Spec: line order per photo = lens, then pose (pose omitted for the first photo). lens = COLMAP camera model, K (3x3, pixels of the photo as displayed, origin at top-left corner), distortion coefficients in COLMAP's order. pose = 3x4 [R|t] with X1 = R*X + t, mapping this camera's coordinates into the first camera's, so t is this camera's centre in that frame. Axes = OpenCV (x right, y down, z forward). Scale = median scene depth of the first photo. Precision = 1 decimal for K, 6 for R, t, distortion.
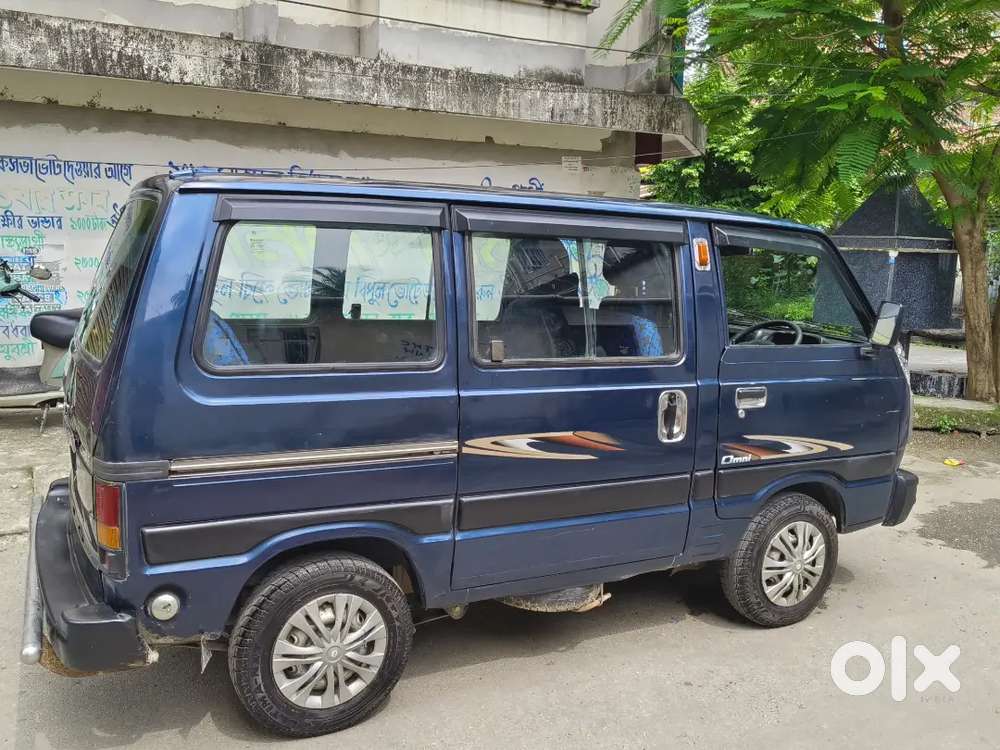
lens RADIAL K [[862.0, 0, 503.3], [0, 862.0, 376.5], [0, 0, 1]] dist [0.053731, -0.068441]
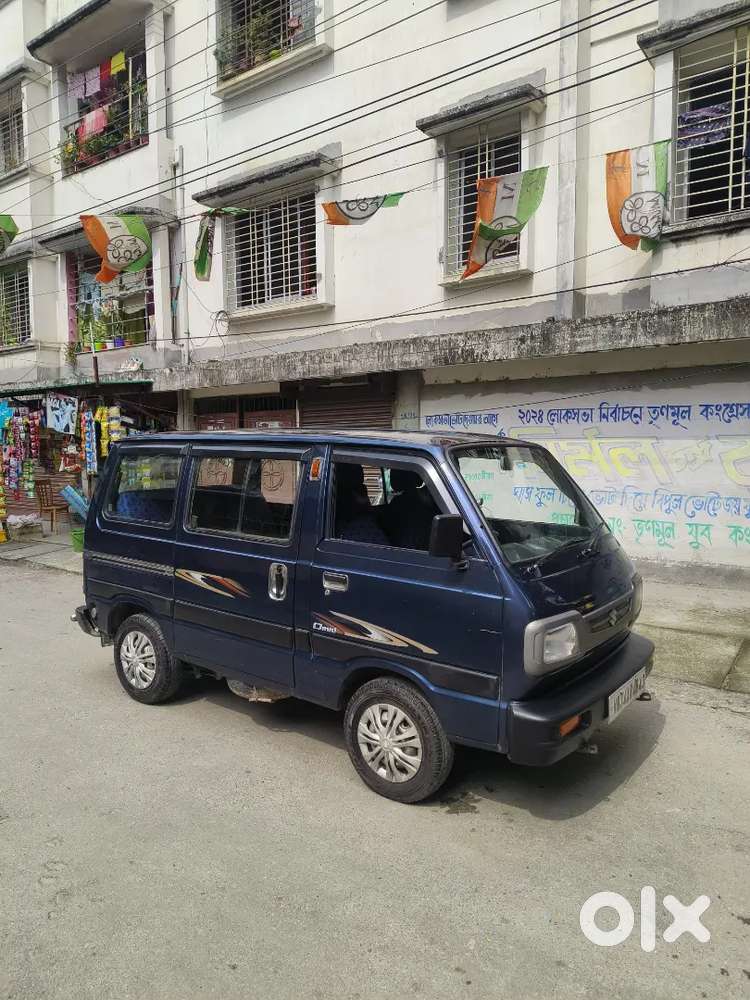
lens RADIAL K [[684.6, 0, 380.4], [0, 684.6, 506.2], [0, 0, 1]] dist [0.039076, -0.037601]
pose [[0.417230, 0.045594, -0.907656, 0.673339], [-0.128005, 0.991732, -0.009024, -0.046365], [0.899741, 0.119949, 0.419617, 0.350194]]
